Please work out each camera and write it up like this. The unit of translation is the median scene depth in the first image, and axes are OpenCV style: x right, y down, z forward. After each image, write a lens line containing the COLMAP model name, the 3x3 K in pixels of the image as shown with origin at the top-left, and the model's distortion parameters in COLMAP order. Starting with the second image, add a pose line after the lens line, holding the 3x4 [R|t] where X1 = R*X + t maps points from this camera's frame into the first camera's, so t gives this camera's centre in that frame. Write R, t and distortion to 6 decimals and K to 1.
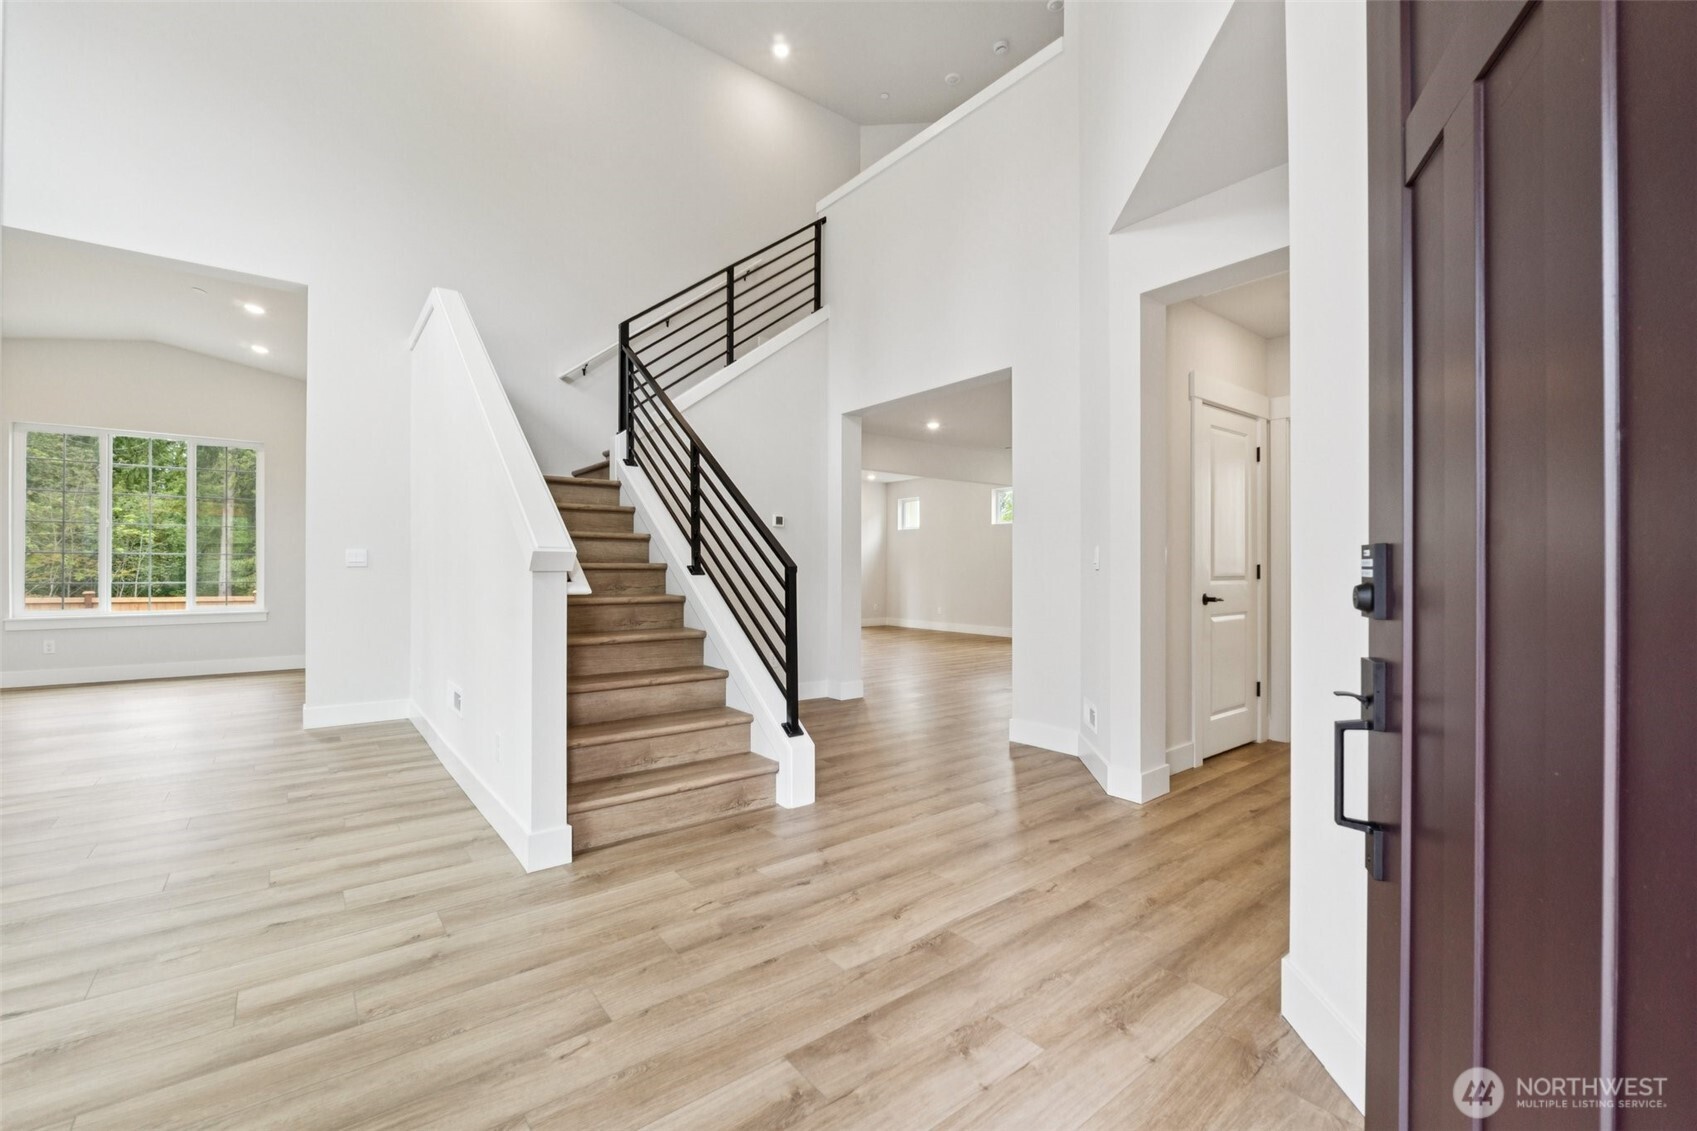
lens RADIAL K [[709.0, 0, 848.5], [0, 709.0, 565.5], [0, 0, 1]] dist [-0.006183, -0.000055]
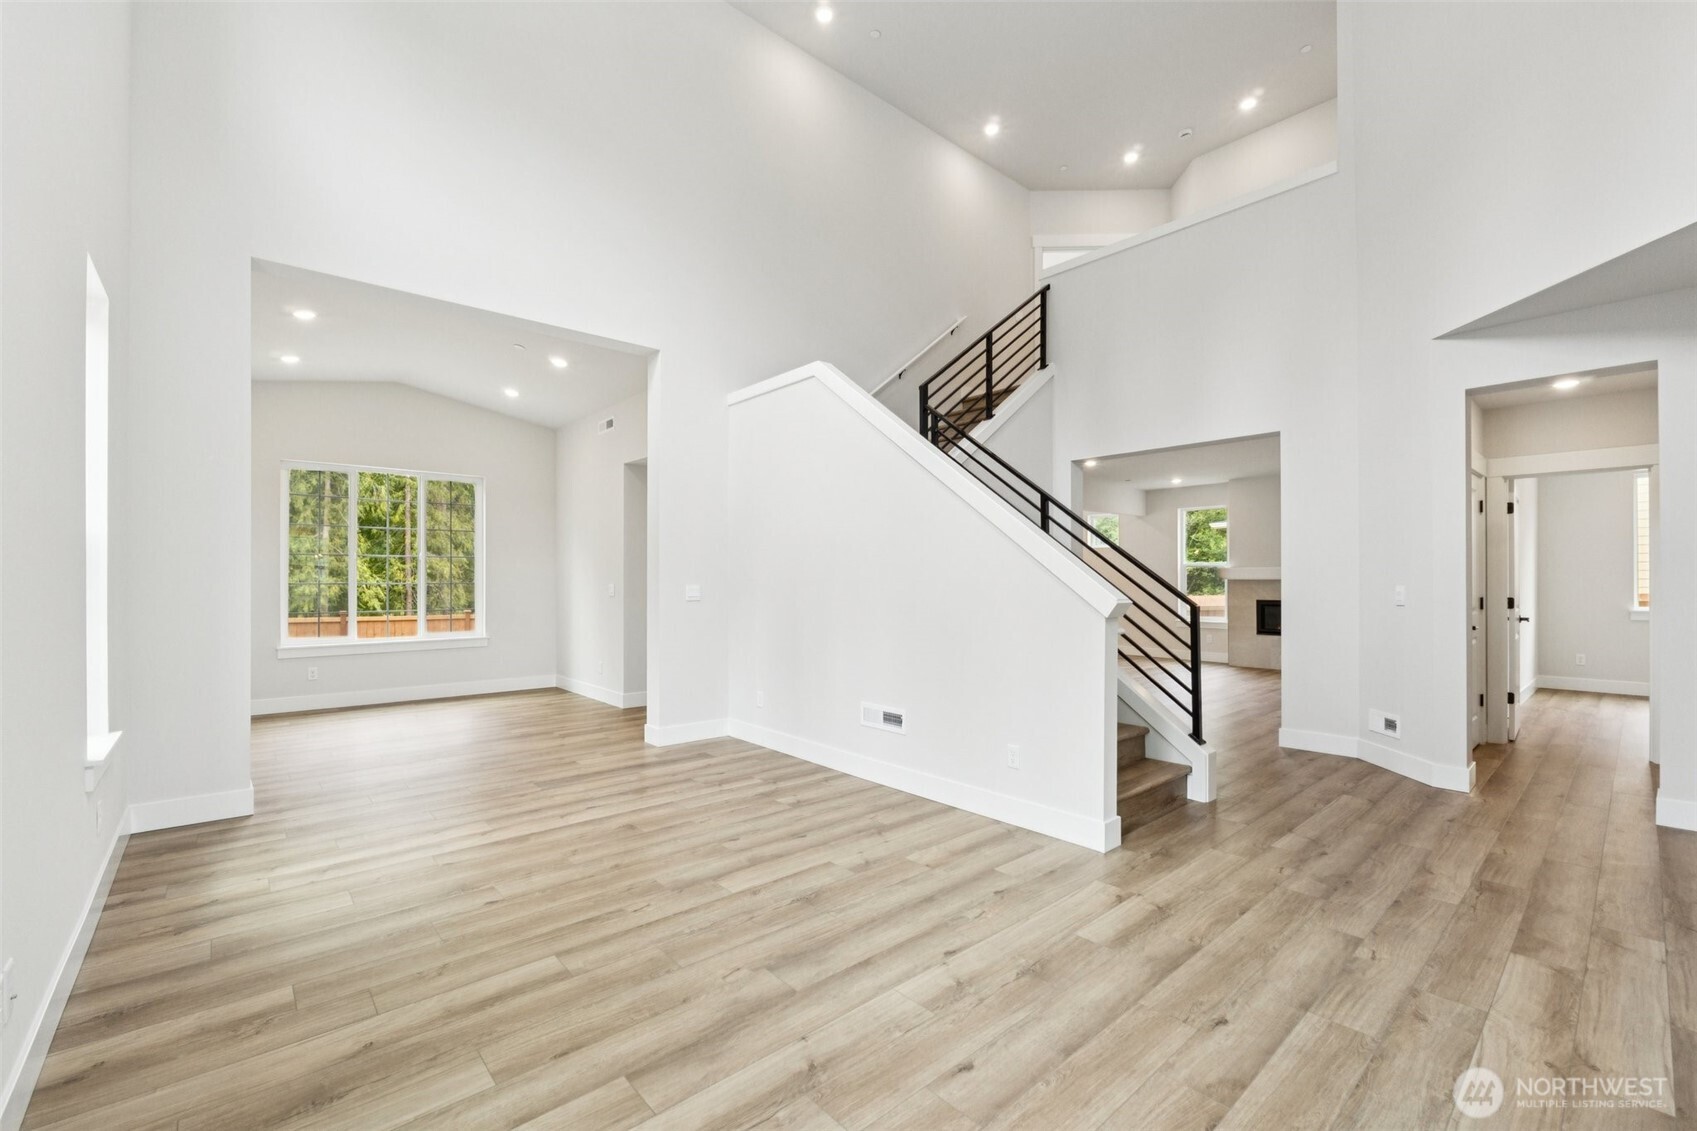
lens RADIAL K [[710.8, 0, 851.8], [0, 710.8, 580.8], [0, 0, 1]] dist [-0.009278, 0.000077]
pose [[0.998178, -0.000864, 0.060332, -0.760945], [0.000628, 0.999992, 0.003933, -0.050030], [-0.060335, -0.003888, 0.998171, -0.196404]]
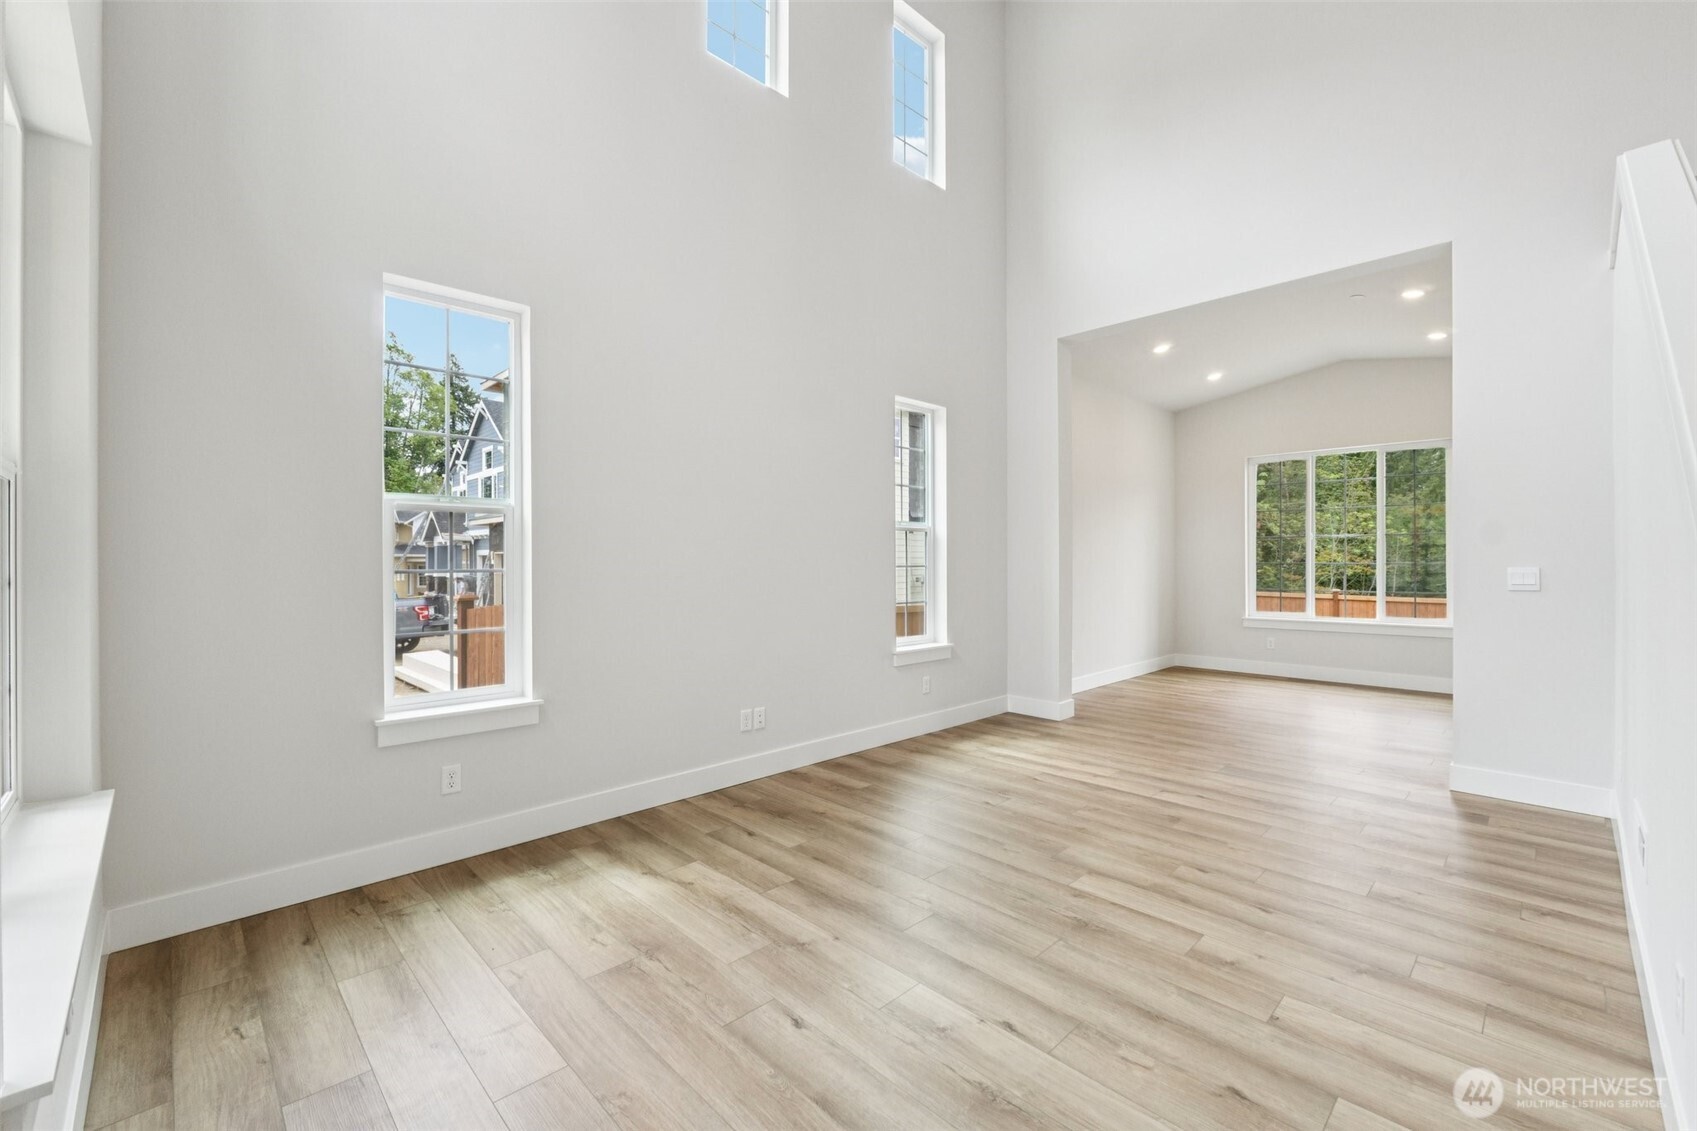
lens RADIAL K [[706.6, 0, 848.5], [0, 706.6, 565.5], [0, 0, 1]] dist [-0.009270, -0.000200]
pose [[0.104931, 0.005780, -0.994463, -0.064180], [0.004114, 0.999972, 0.006246, -0.047429], [0.994471, -0.004747, 0.104904, 0.328660]]
